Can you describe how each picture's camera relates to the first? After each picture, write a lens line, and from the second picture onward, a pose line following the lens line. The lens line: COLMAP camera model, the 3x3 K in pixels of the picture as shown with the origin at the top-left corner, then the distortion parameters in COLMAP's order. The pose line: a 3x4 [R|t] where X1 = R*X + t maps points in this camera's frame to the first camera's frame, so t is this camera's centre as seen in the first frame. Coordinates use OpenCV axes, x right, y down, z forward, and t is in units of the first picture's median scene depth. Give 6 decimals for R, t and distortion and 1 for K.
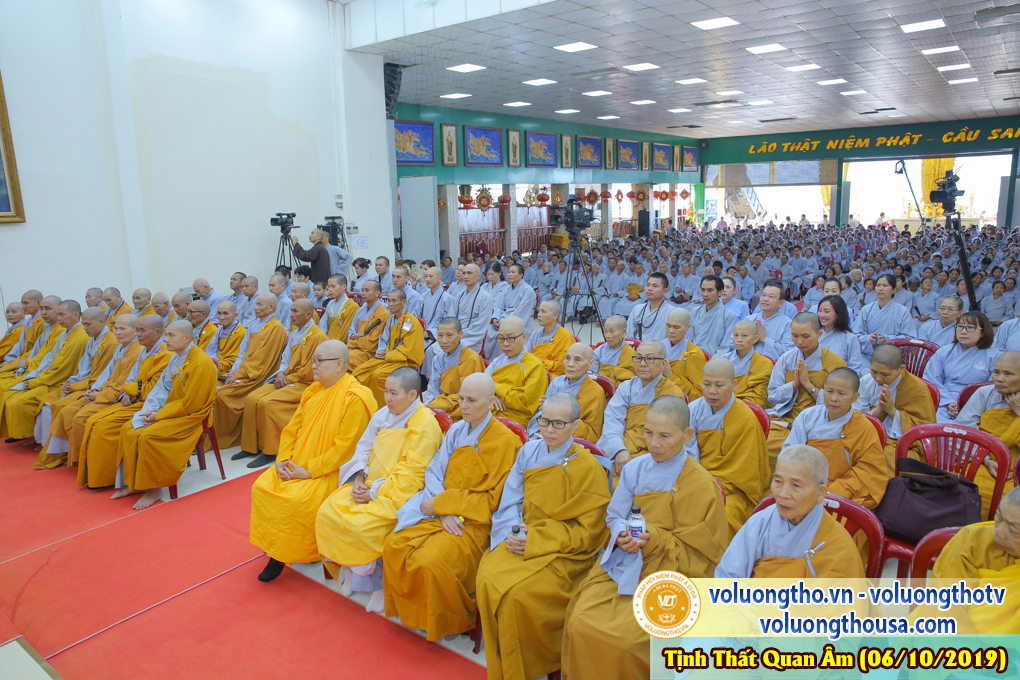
lens RADIAL K [[694.9, 0, 510.0], [0, 694.9, 340.0], [0, 0, 1]] dist [-0.110246, 0.084952]
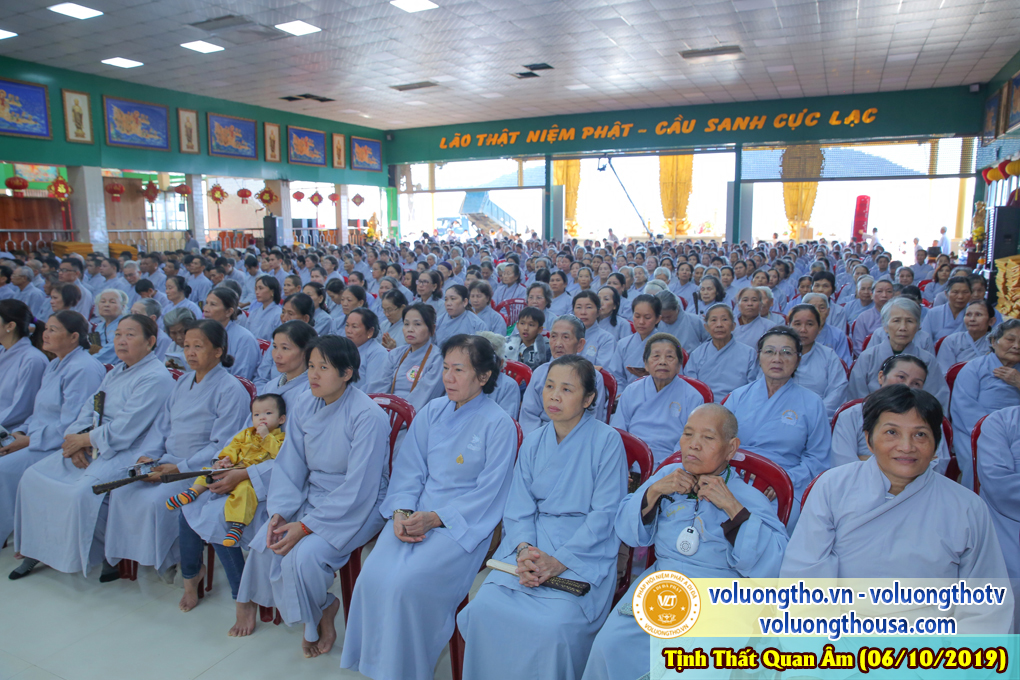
lens RADIAL K [[694.9, 0, 510.0], [0, 694.9, 340.0], [0, 0, 1]] dist [-0.110246, 0.084952]
pose [[0.980817, -0.003990, 0.194889, 0.312401], [0.012522, 0.999015, -0.042564, -0.023761], [-0.194527, 0.044187, 0.979901, 0.256003]]
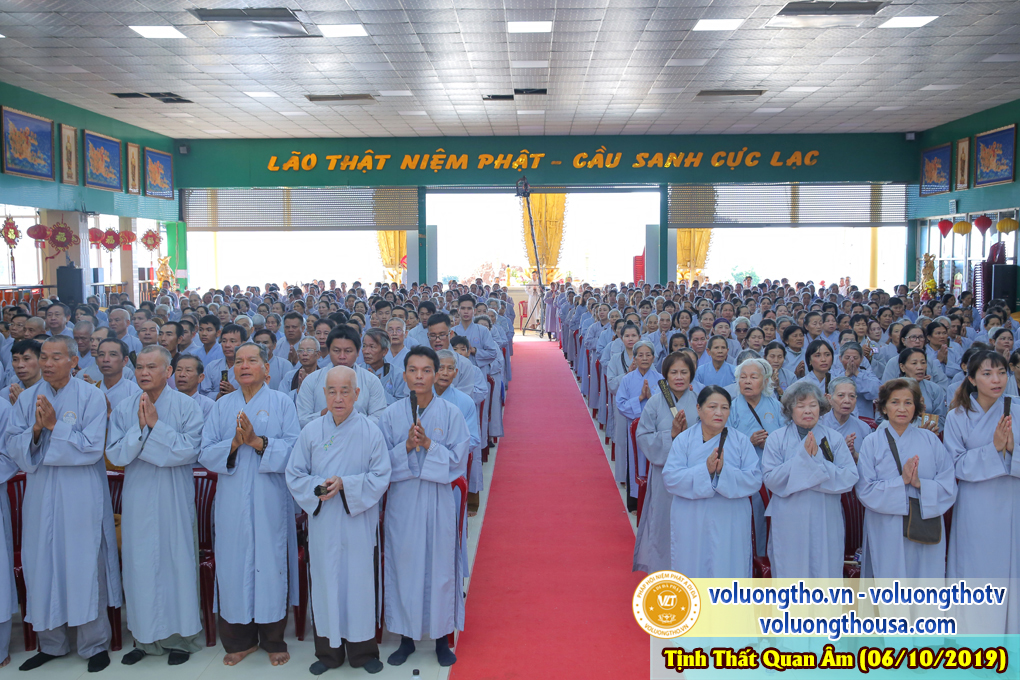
lens RADIAL K [[972.1, 0, 510.0], [0, 972.1, 340.0], [0, 0, 1]] dist [-0.012254, 0.012350]
pose [[0.808711, -0.017733, 0.587939, 0.047681], [0.093890, 0.990621, -0.099268, -0.044621], [-0.580665, 0.135481, 0.802791, 0.305358]]
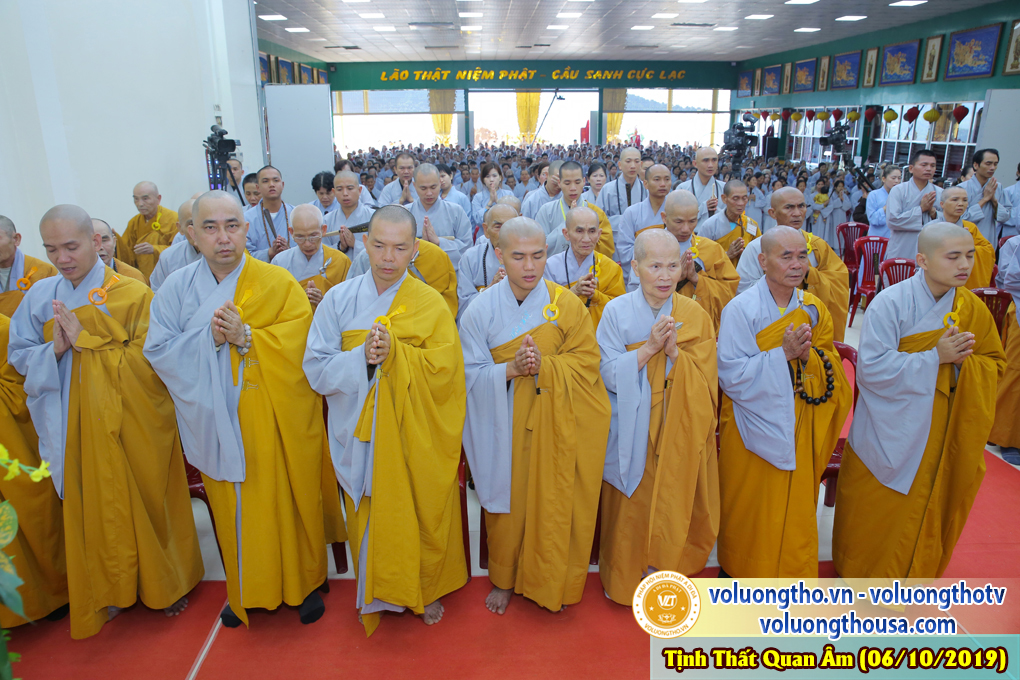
lens RADIAL K [[694.9, 0, 510.0], [0, 694.9, 340.0], [0, 0, 1]] dist [-0.110246, 0.084952]
pose [[0.766163, -0.166908, 0.620593, -0.207781], [0.107988, 0.985390, 0.131702, -0.014885], [-0.633508, -0.033888, 0.772994, 0.119489]]
